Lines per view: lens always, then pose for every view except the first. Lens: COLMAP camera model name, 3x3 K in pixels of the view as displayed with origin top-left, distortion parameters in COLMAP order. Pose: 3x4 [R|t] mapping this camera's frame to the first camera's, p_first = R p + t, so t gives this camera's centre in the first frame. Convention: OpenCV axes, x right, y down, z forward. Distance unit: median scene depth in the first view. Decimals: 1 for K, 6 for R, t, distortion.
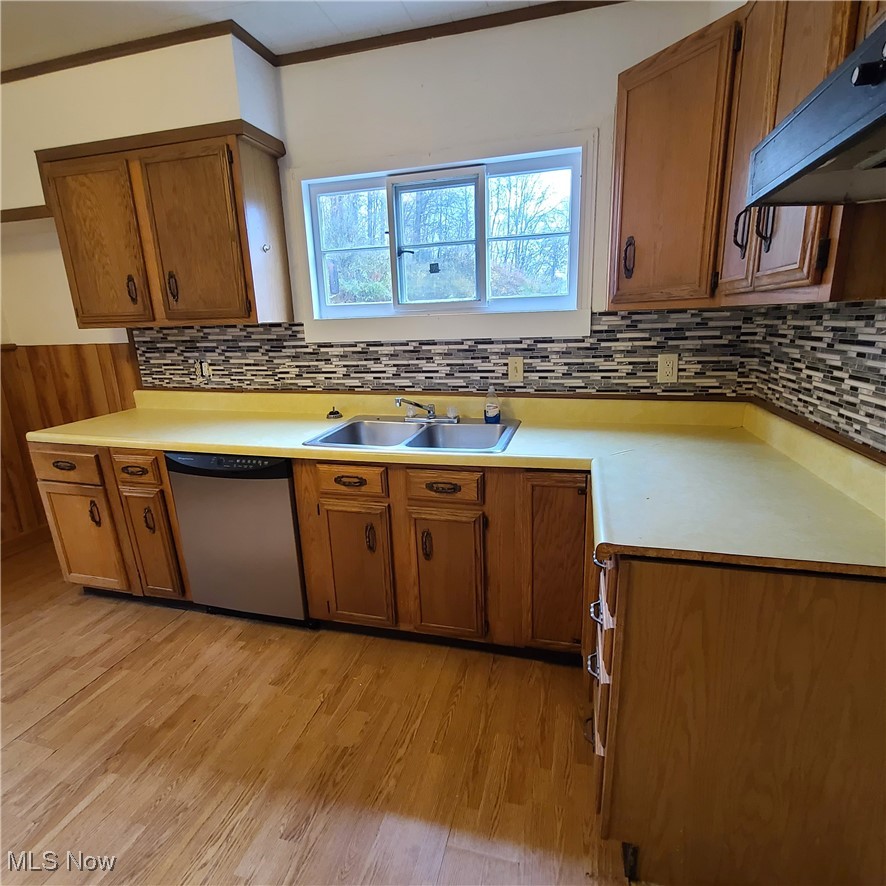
lens RADIAL K [[485.5, 0, 445.6], [0, 485.5, 444.6], [0, 0, 1]] dist [-0.005001, 0.000472]
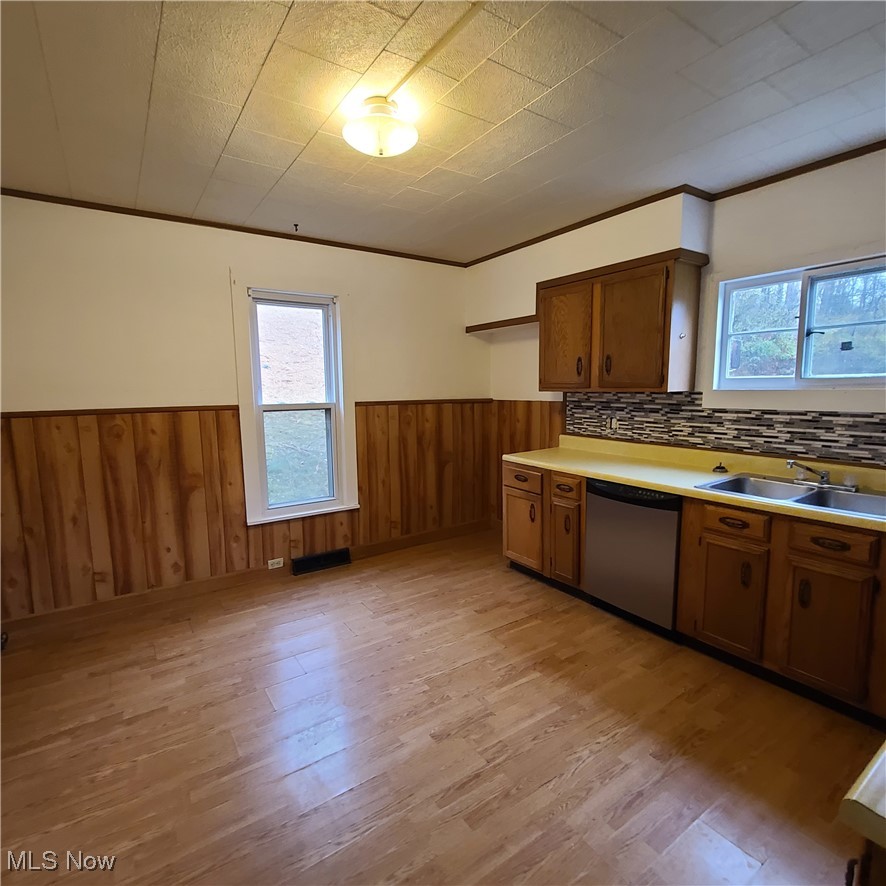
lens RADIAL K [[485.5, 0, 442.7], [0, 485.5, 447.9], [0, 0, 1]] dist [-0.005001, 0.000472]
pose [[0.760295, 0.102371, -0.641461, 0.007579], [-0.171897, 0.984007, -0.046704, 0.064184], [0.626421, 0.145774, 0.765733, -0.363821]]
